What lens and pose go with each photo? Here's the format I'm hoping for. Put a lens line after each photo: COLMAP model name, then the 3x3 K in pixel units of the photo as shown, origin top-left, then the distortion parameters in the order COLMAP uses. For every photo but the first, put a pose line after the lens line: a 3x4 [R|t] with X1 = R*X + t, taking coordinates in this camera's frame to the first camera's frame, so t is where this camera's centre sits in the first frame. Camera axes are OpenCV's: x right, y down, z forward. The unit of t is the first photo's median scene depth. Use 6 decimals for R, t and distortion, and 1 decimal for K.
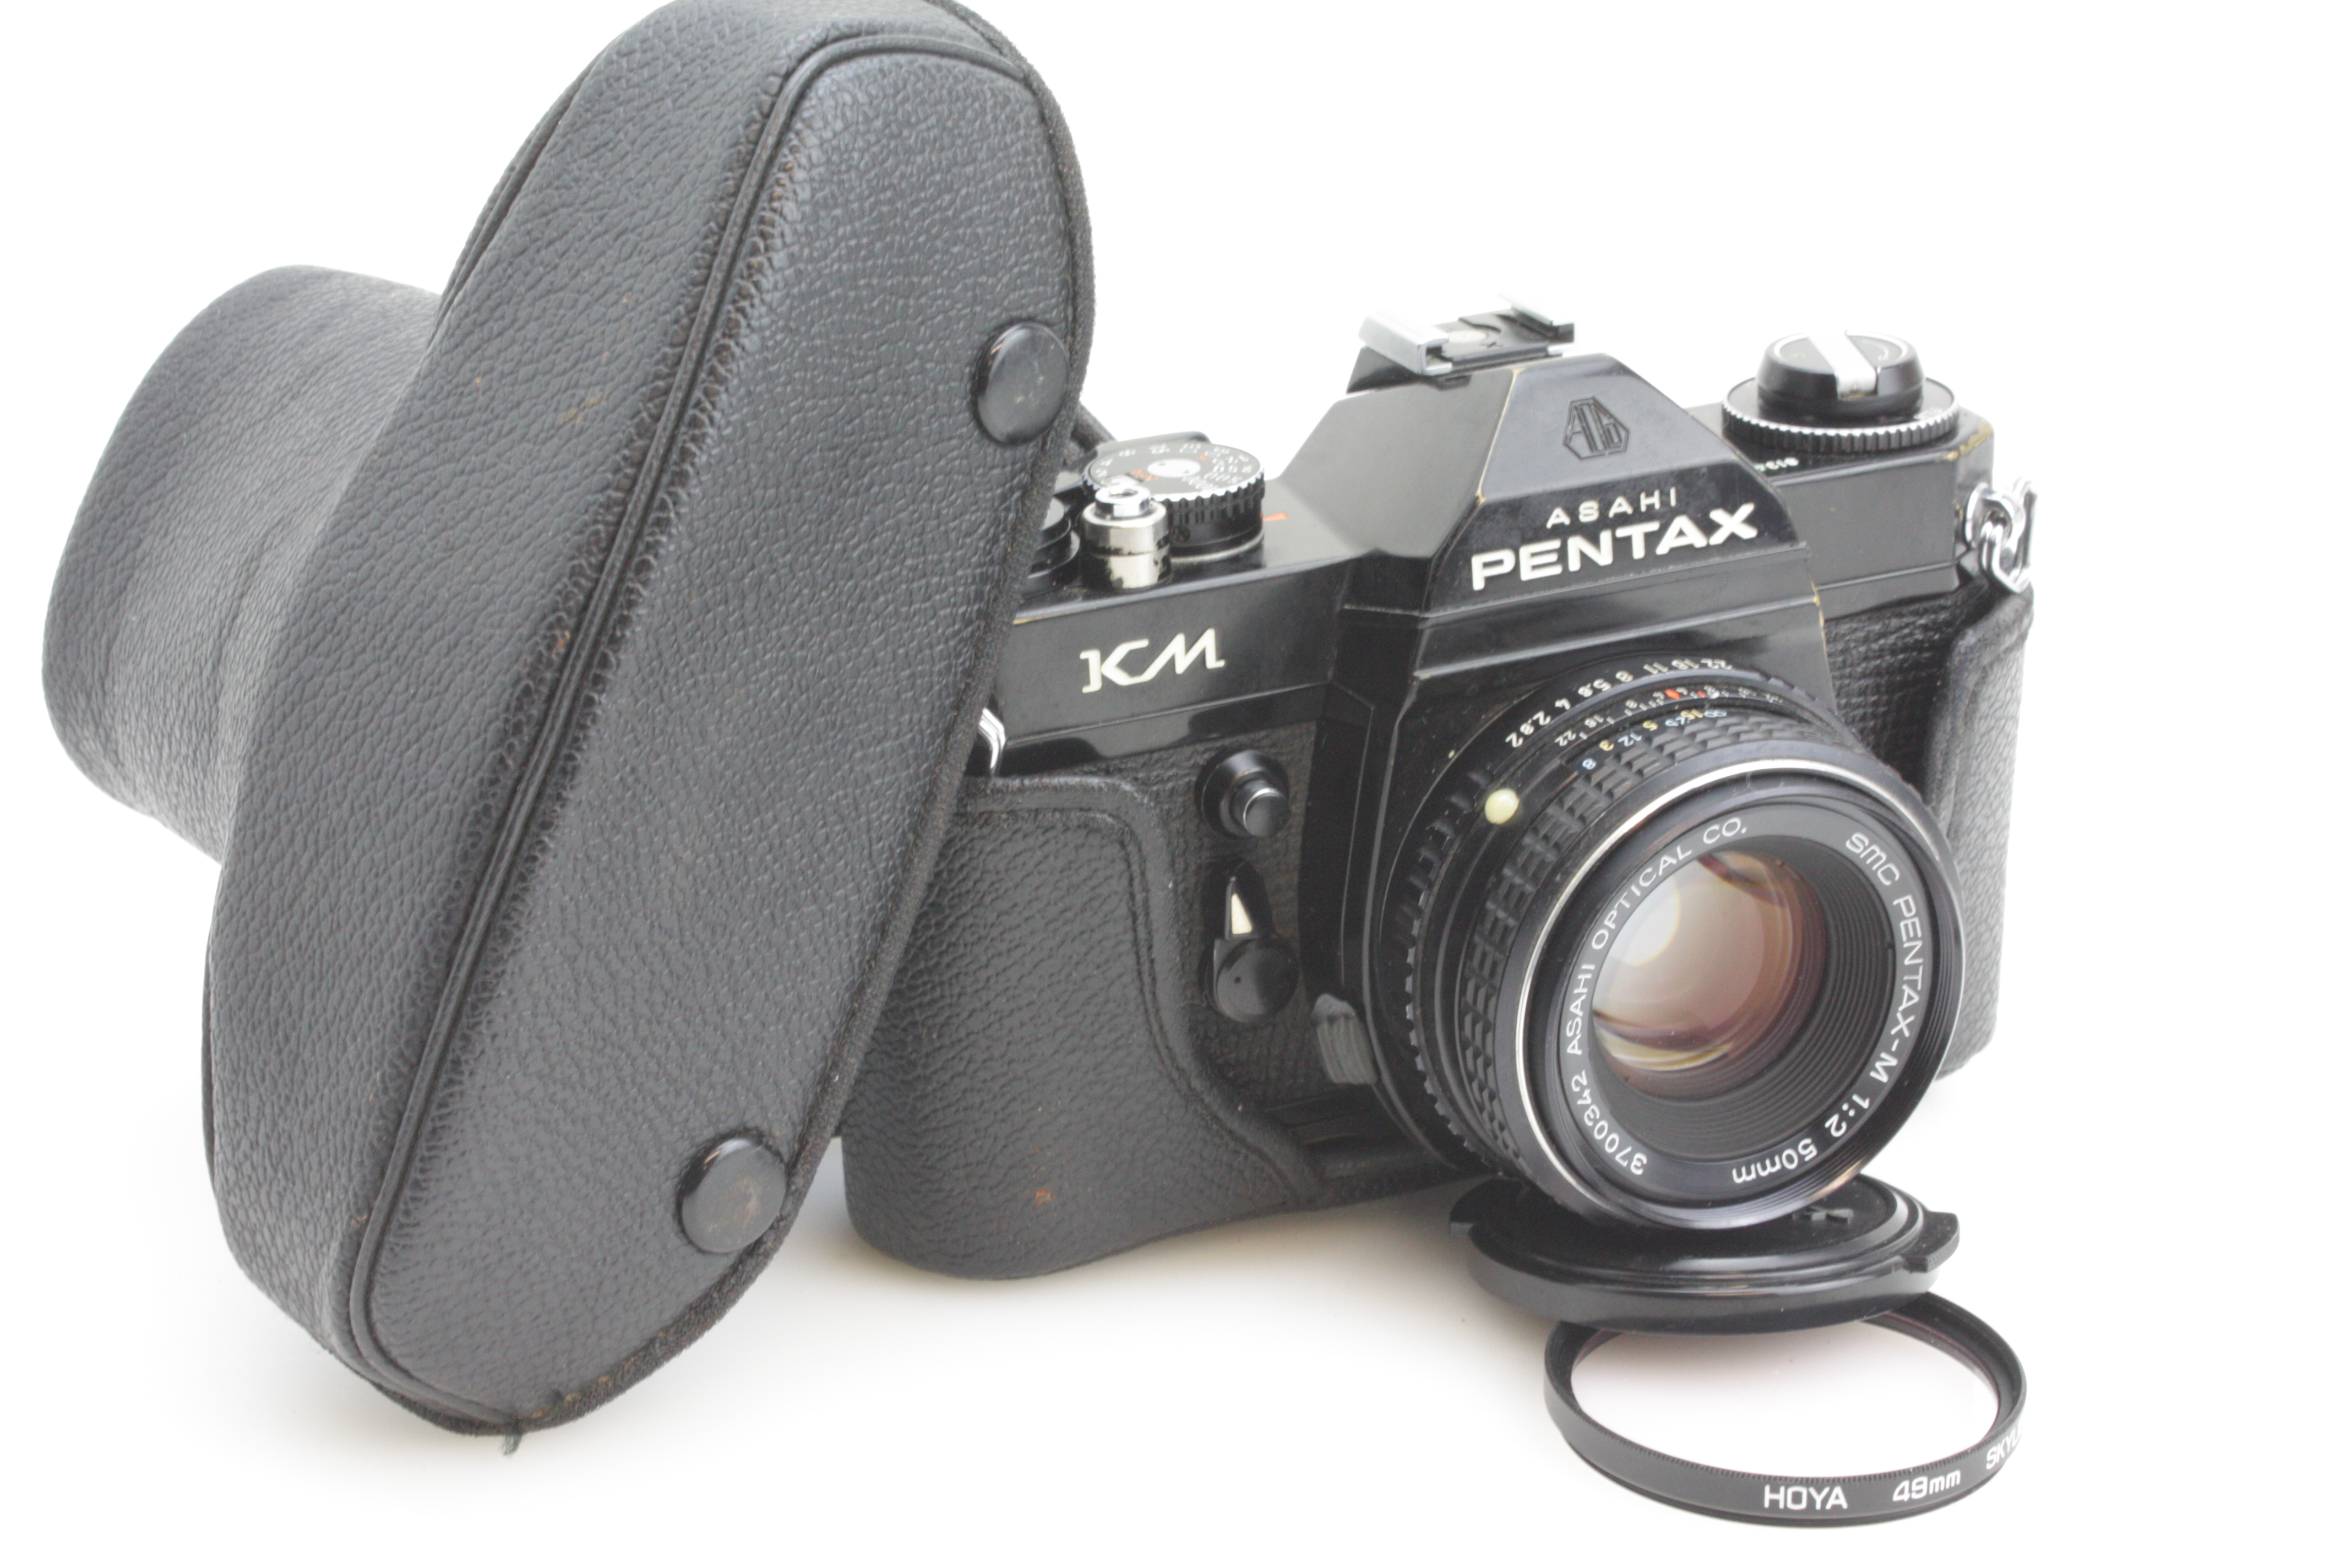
lens RADIAL K [[4502.3, 0, 1176.0], [0, 4502.3, 784.0], [0, 0, 1]] dist [0.103479, -0.061126]
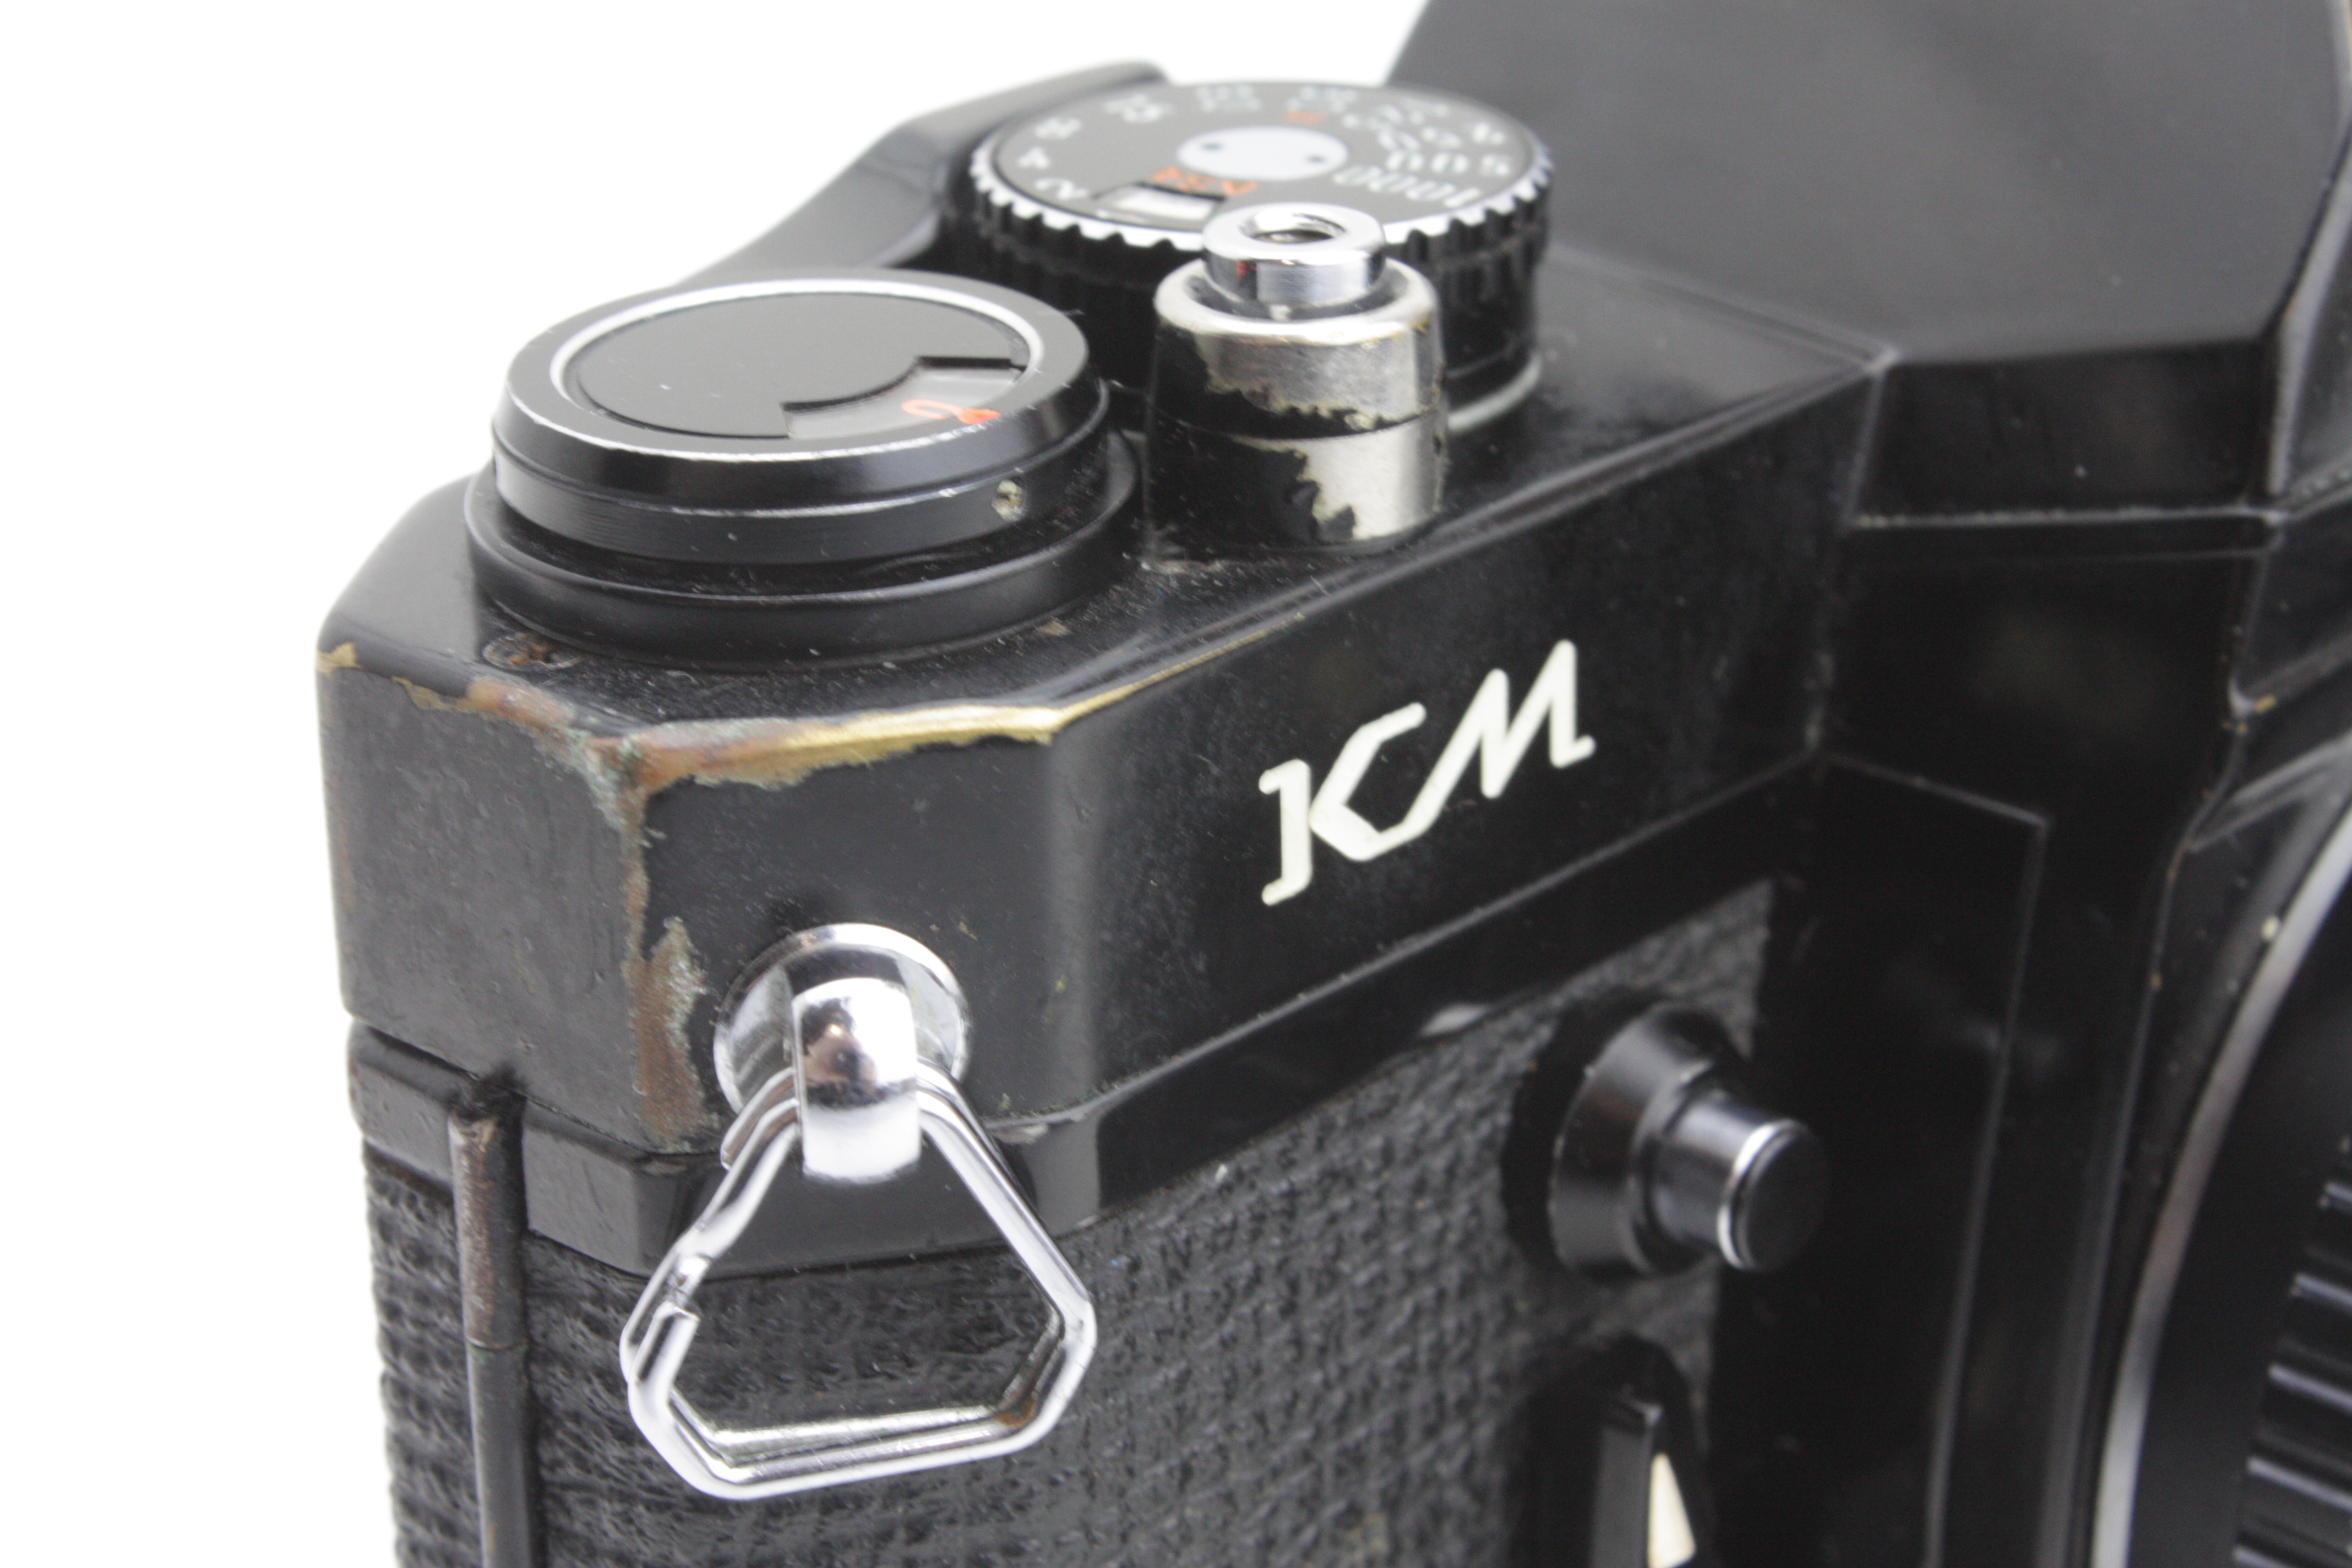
lens RADIAL K [[5453.3, 0, 1176.0], [0, 5453.3, 784.0], [0, 0, 1]] dist [0.025227, 0.290462]
pose [[0.913774, -0.135510, 0.382954, -0.162187], [0.130276, 0.990682, 0.039705, -0.043125], [-0.384766, 0.013608, 0.922914, 0.663512]]
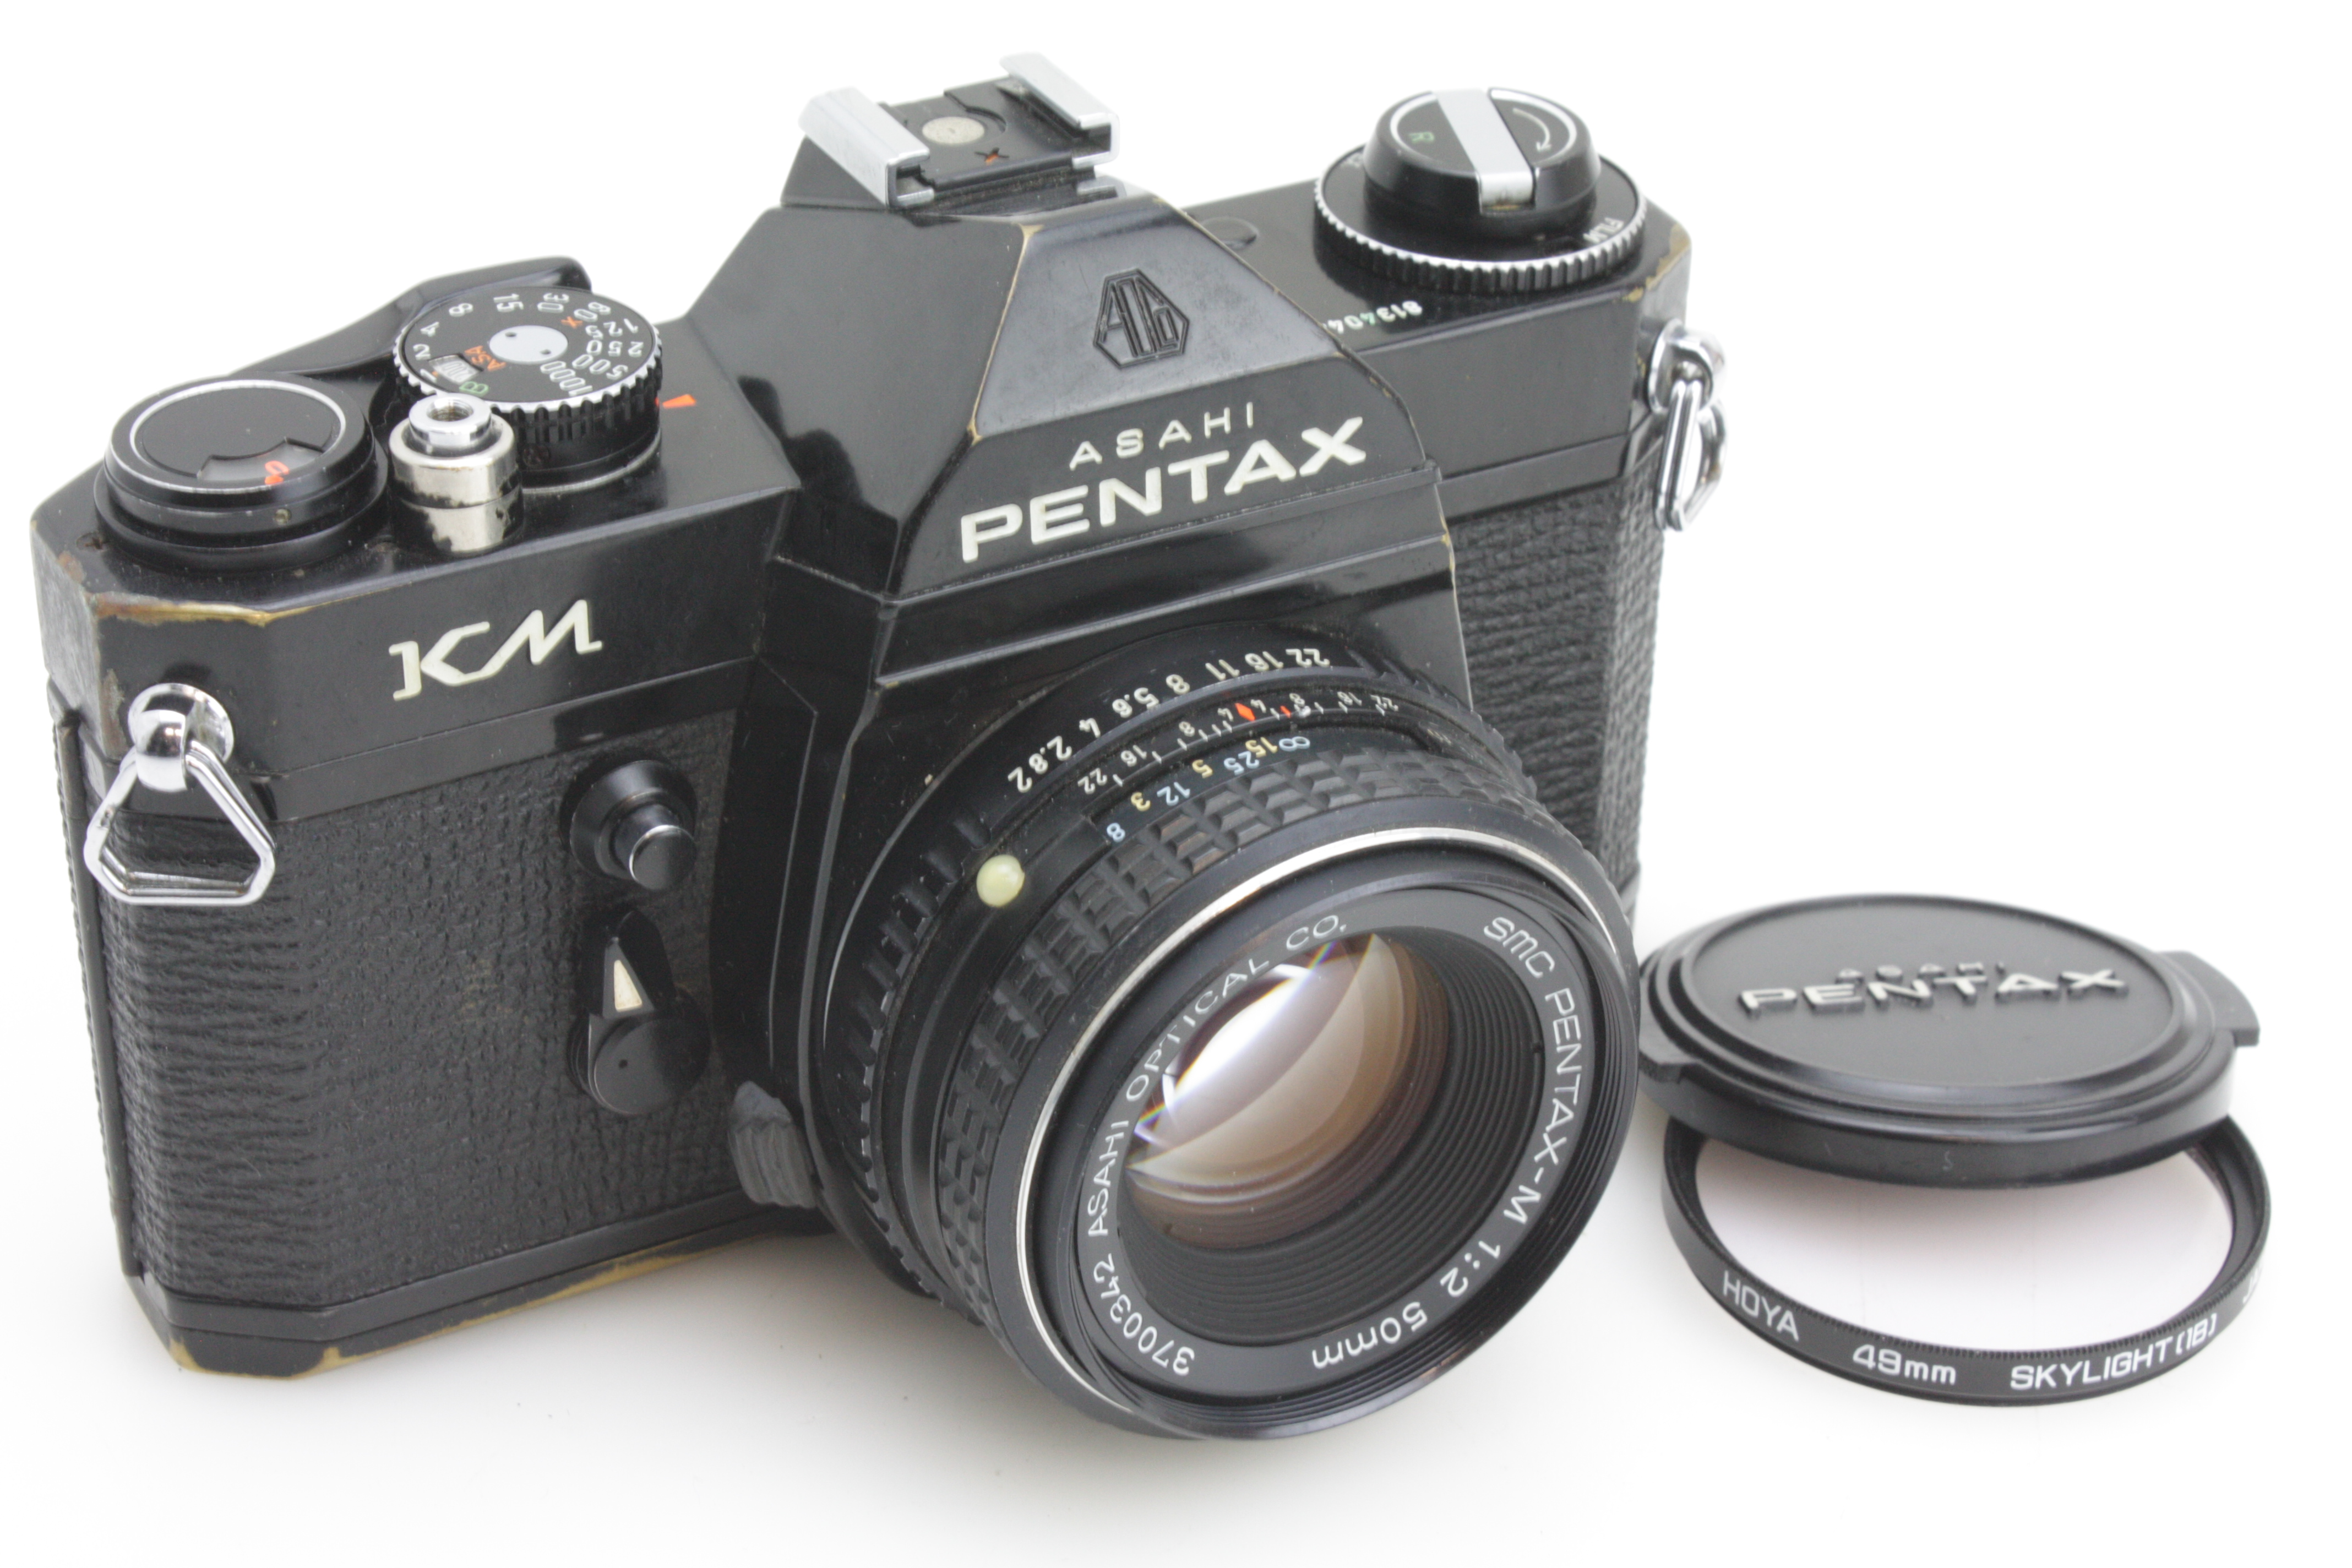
lens RADIAL K [[5179.6, 0, 1176.0], [0, 5179.6, 784.0], [0, 0, 1]] dist [0.030160, 0.163225]
pose [[0.993949, -0.001284, 0.109833, 0.010984], [-0.018459, 0.983758, 0.178546, -0.150143], [-0.108278, -0.179493, 0.977782, 0.209088]]
